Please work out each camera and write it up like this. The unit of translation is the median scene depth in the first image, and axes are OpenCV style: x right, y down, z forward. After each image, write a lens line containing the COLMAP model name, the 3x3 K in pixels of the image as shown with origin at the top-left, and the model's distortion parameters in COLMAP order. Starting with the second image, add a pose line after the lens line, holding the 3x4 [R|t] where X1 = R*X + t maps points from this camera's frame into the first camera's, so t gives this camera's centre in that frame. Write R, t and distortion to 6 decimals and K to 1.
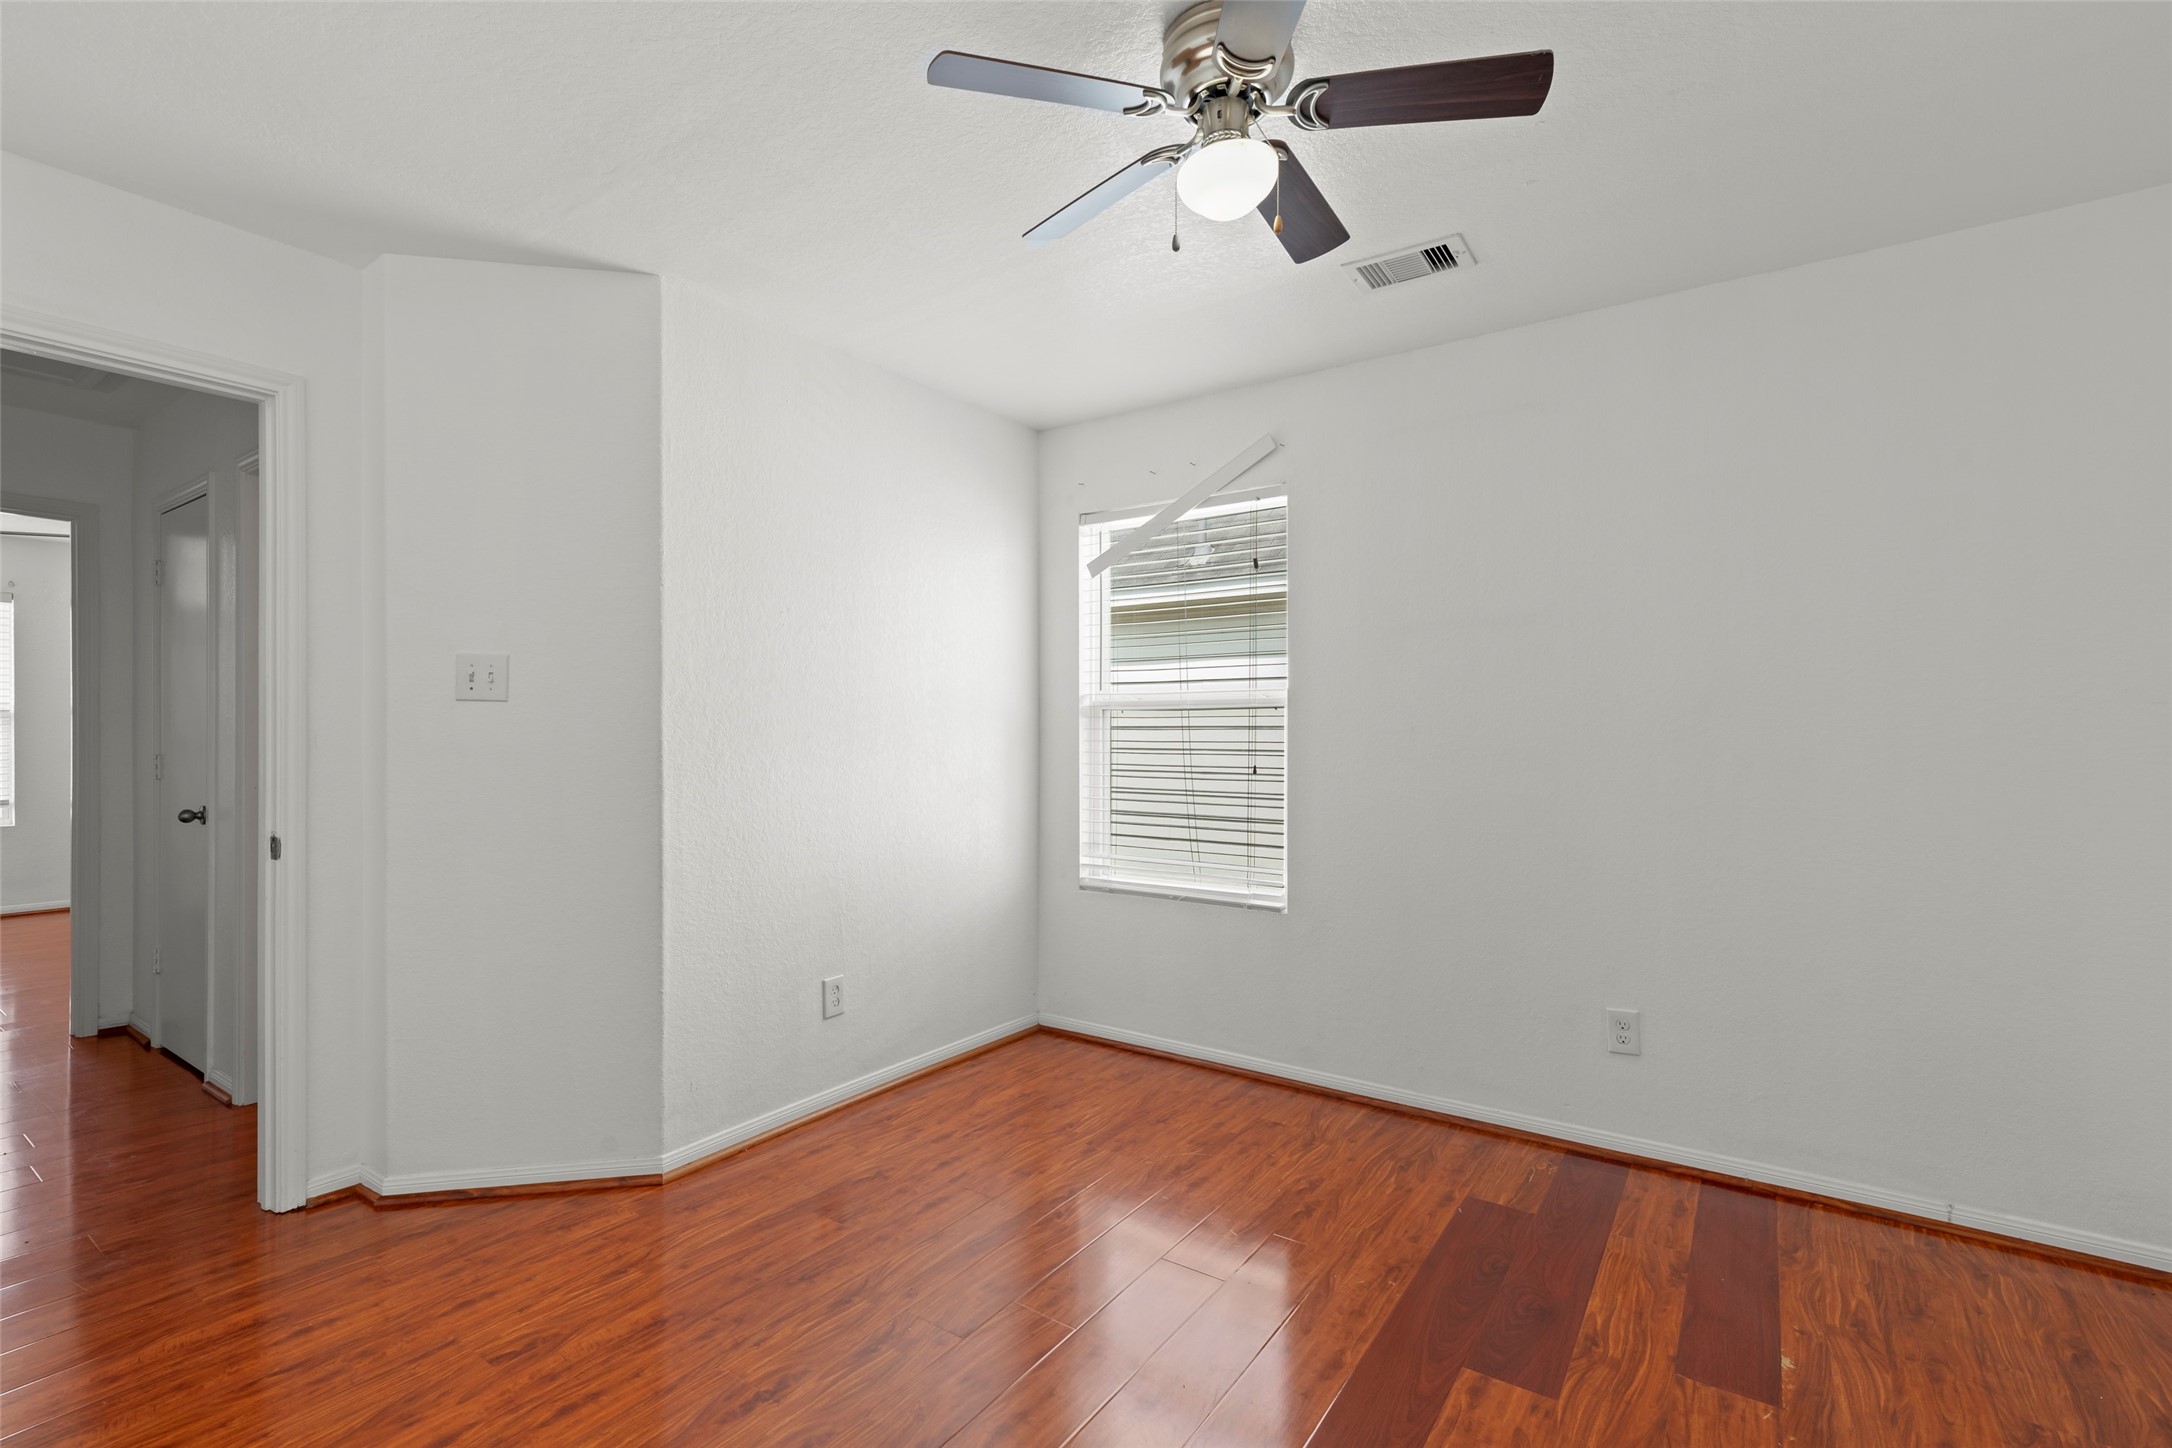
lens RADIAL K [[975.8, 0, 1080.5], [0, 975.8, 727.7], [0, 0, 1]] dist [0.009175, -0.001183]
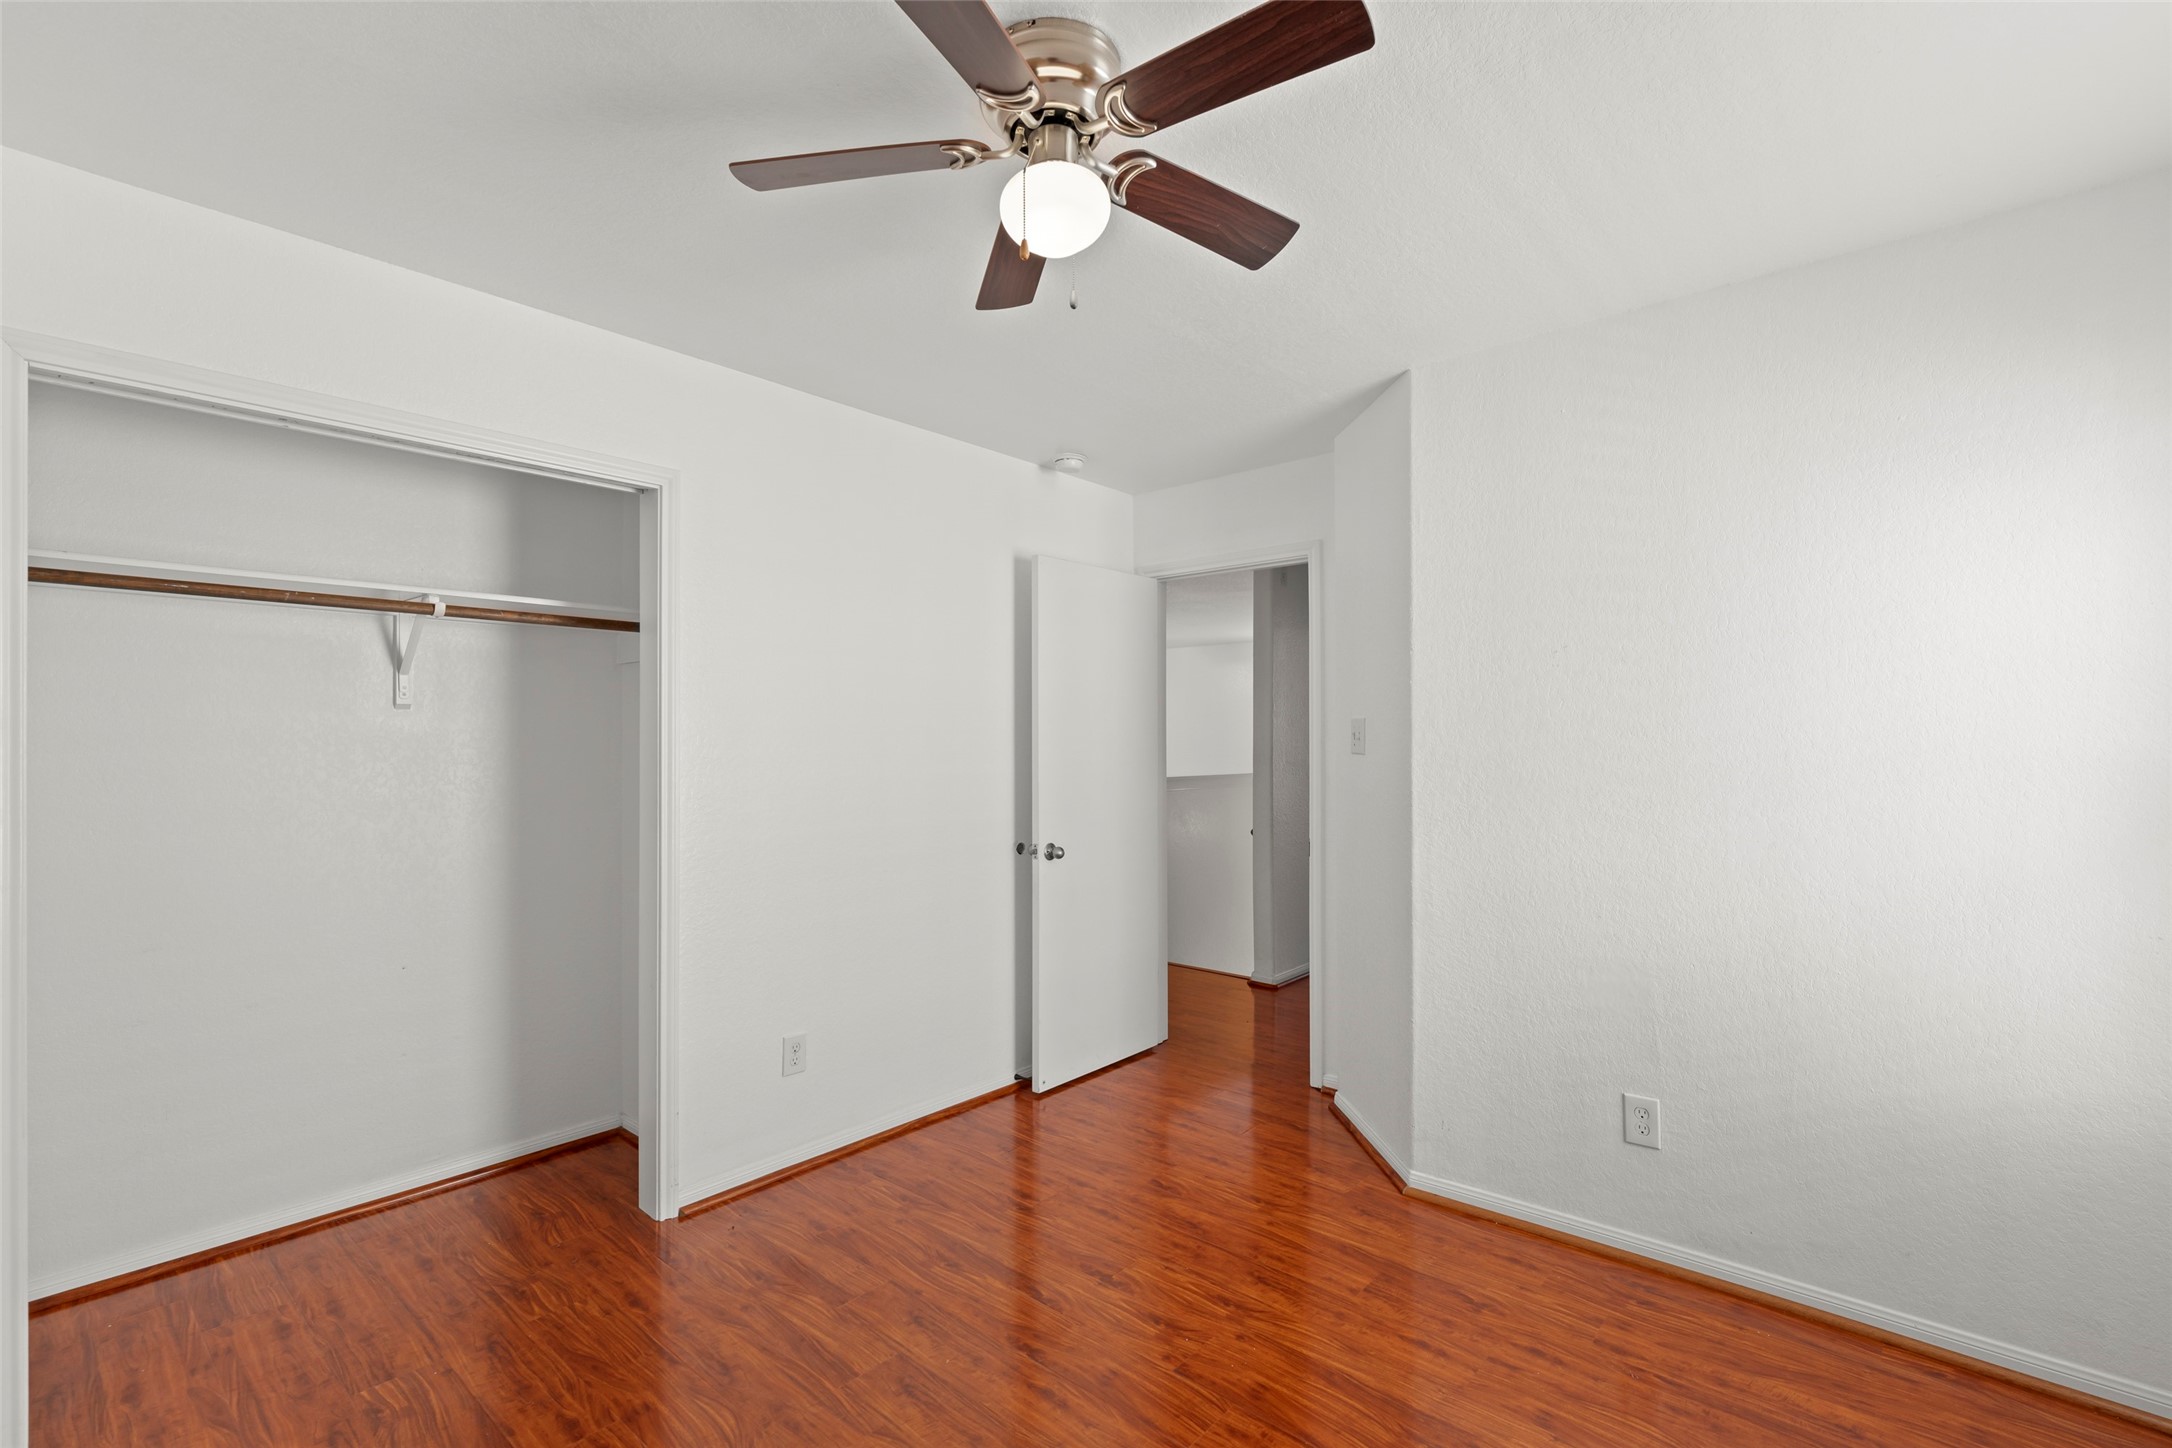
lens RADIAL K [[975.8, 0, 1084.9], [0, 975.8, 729.0], [0, 0, 1]] dist [0.009175, -0.001183]
pose [[-0.099185, -0.016120, -0.994938, 0.682378], [0.006234, 0.999839, -0.016821, -0.039014], [0.995049, -0.007871, -0.099068, 0.724210]]
